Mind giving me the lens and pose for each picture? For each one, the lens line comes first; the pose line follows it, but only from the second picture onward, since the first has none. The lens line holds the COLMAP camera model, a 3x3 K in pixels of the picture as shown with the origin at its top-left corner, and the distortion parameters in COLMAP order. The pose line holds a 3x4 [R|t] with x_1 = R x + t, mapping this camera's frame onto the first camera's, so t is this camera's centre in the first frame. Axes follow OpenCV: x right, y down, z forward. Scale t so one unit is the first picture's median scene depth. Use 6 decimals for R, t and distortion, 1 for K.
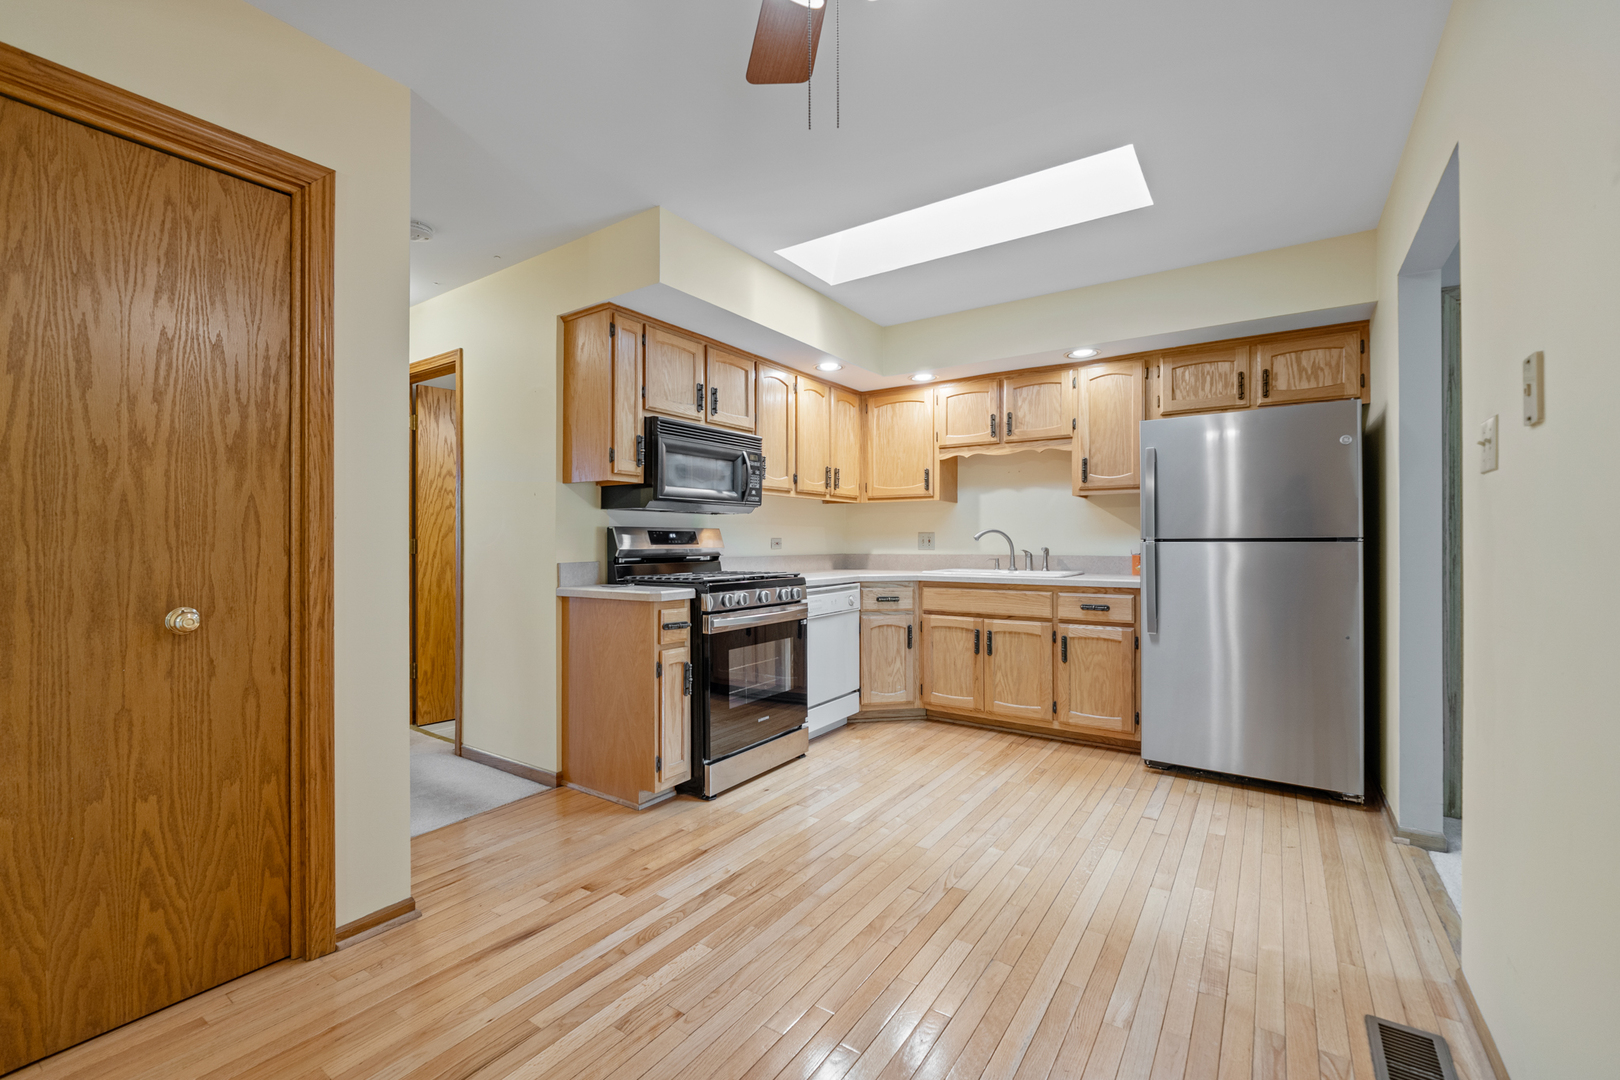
lens RADIAL K [[699.0, 0, 808.1], [0, 699.0, 540.2], [0, 0, 1]] dist [-0.000305, 0.001099]
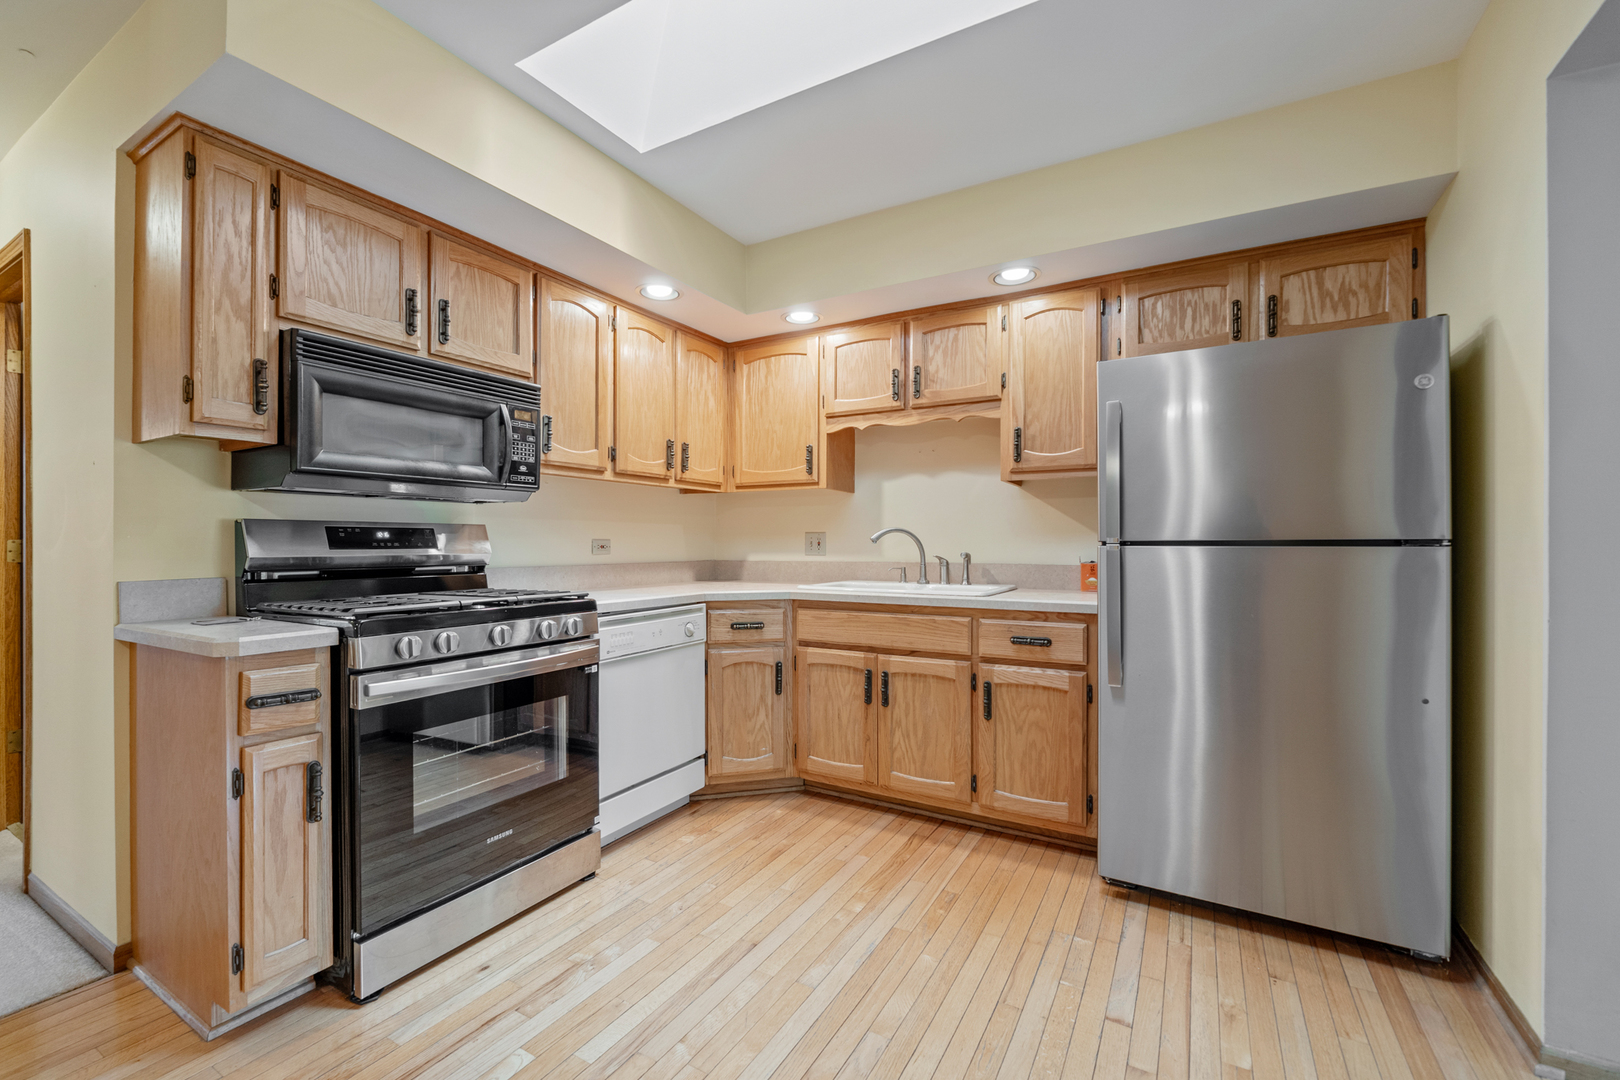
lens RADIAL K [[699.0, 0, 810.0], [0, 699.0, 543.0], [0, 0, 1]] dist [-0.000305, 0.001099]
pose [[0.996950, 0.001643, 0.078032, 0.144094], [-0.001802, 0.999996, 0.001963, -0.001024], [-0.078028, -0.002098, 0.996949, 0.341309]]
